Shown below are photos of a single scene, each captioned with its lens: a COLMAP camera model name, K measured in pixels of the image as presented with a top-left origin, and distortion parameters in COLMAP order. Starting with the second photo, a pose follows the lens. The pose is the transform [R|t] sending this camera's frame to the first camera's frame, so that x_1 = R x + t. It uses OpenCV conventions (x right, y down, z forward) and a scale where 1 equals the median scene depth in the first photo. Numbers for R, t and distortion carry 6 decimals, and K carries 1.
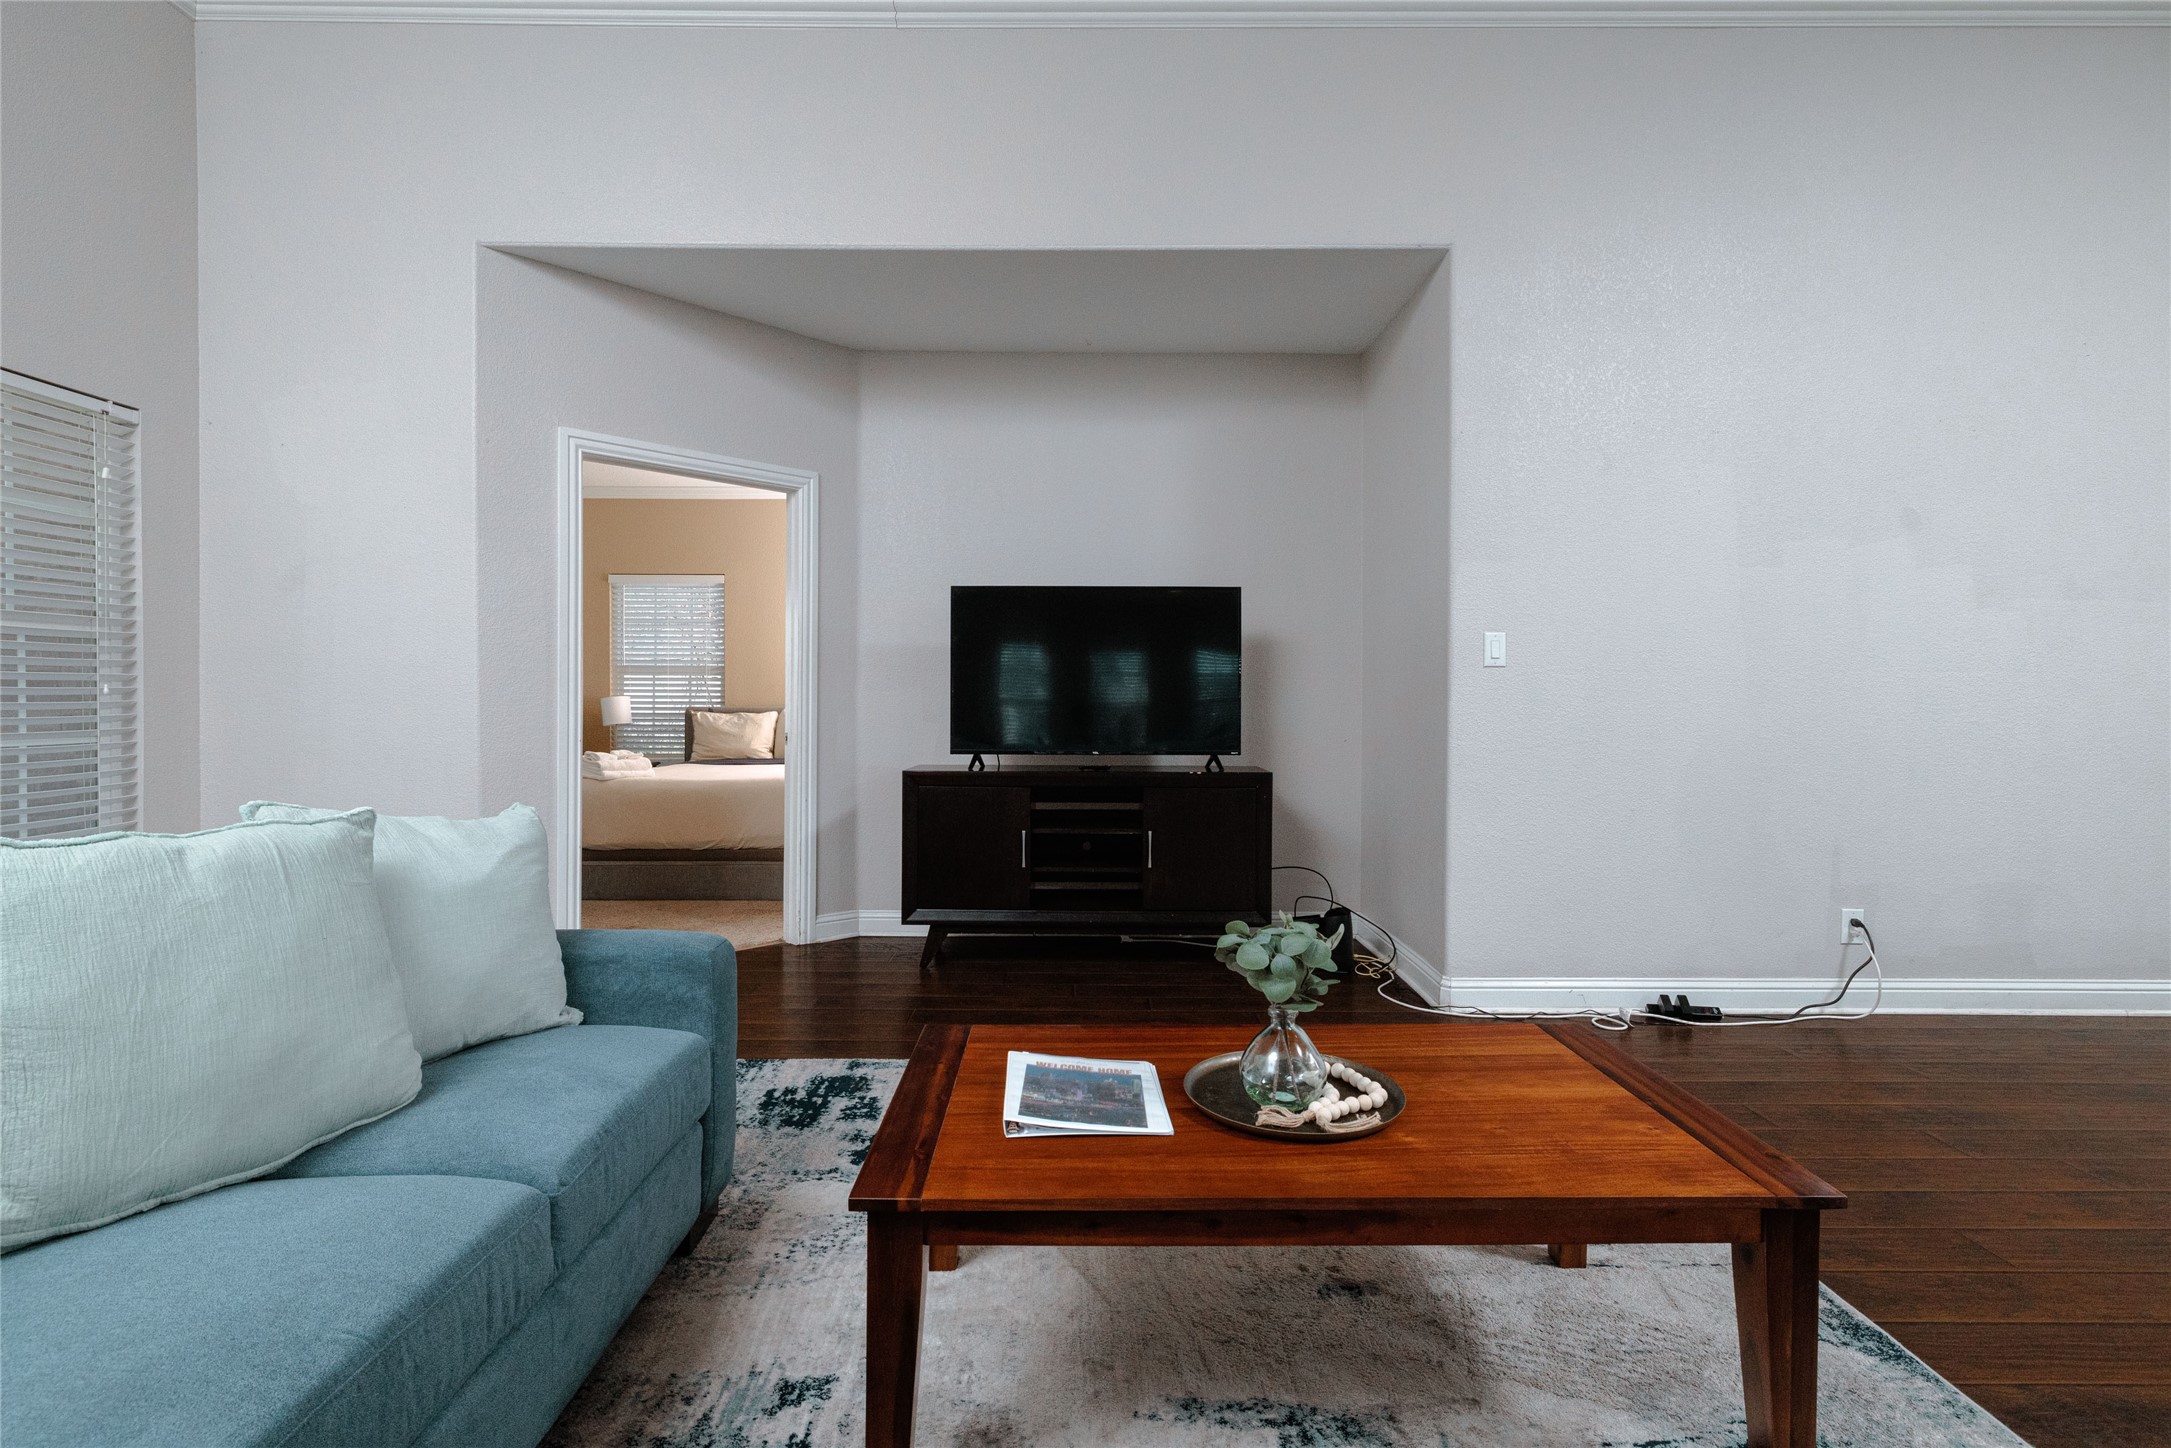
lens RADIAL K [[1029.3, 0, 1085.9], [0, 1029.3, 700.5], [0, 0, 1]] dist [-0.000628, -0.000440]
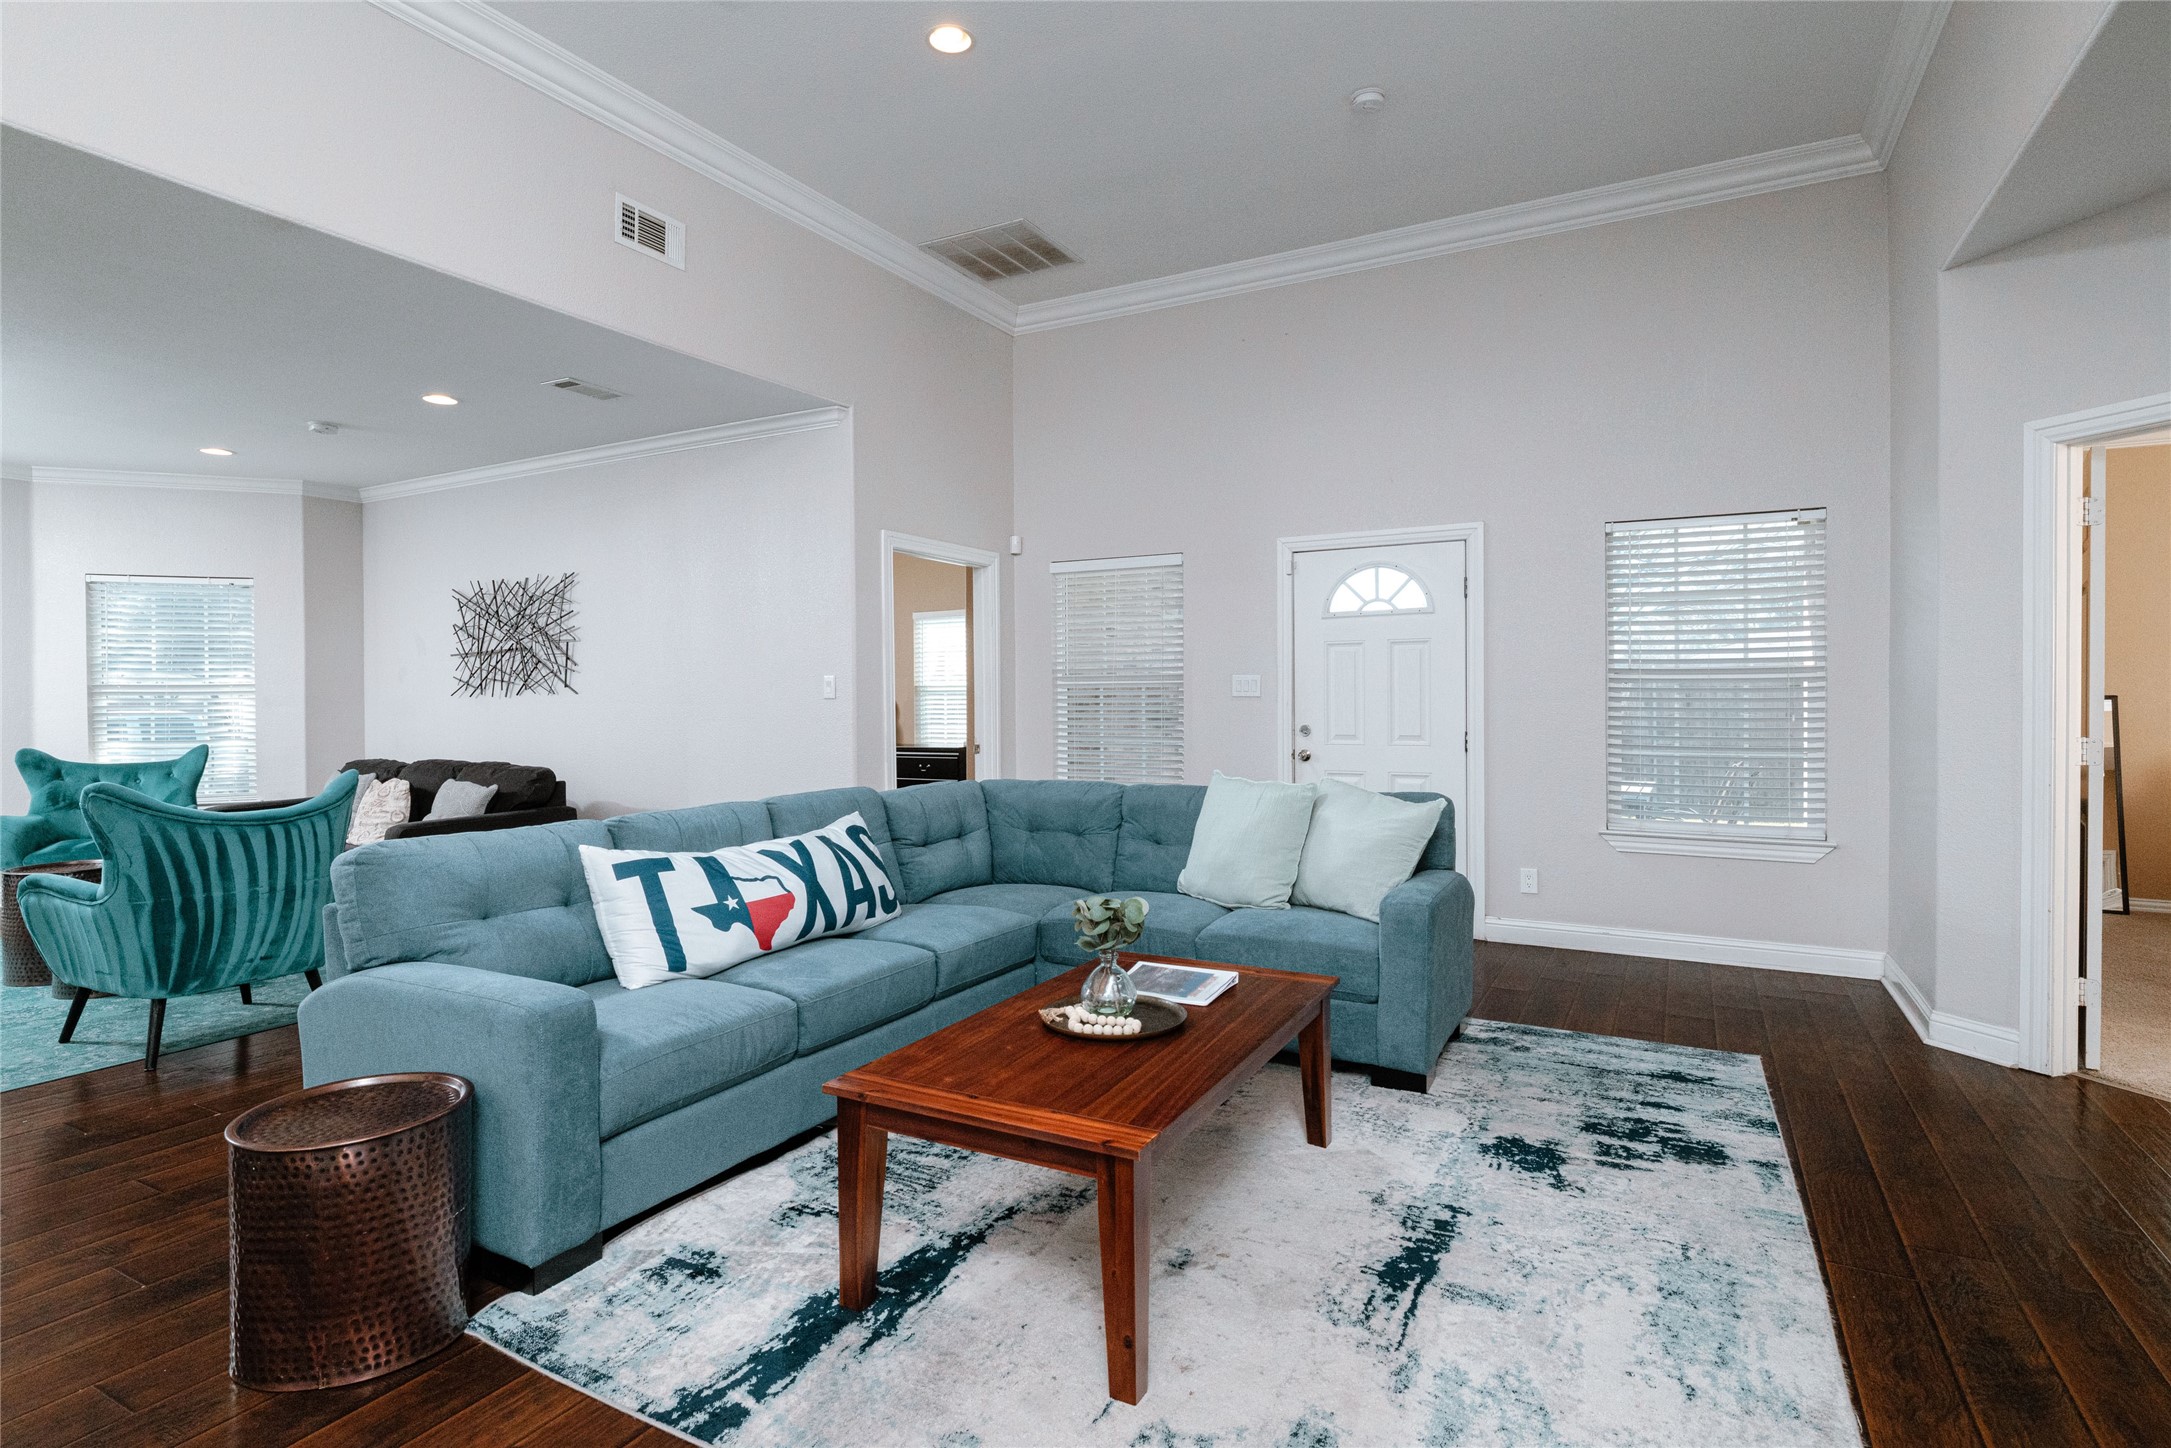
lens RADIAL K [[1125.8, 0, 1055.6], [0, 1125.8, 709.7], [0, 0, 1]] dist [0.020207, 0.000195]
pose [[-0.503902, 0.012695, -0.863667, 1.002874], [0.002249, 0.999908, 0.013385, -0.049366], [0.863758, 0.004802, -0.503884, 1.069088]]
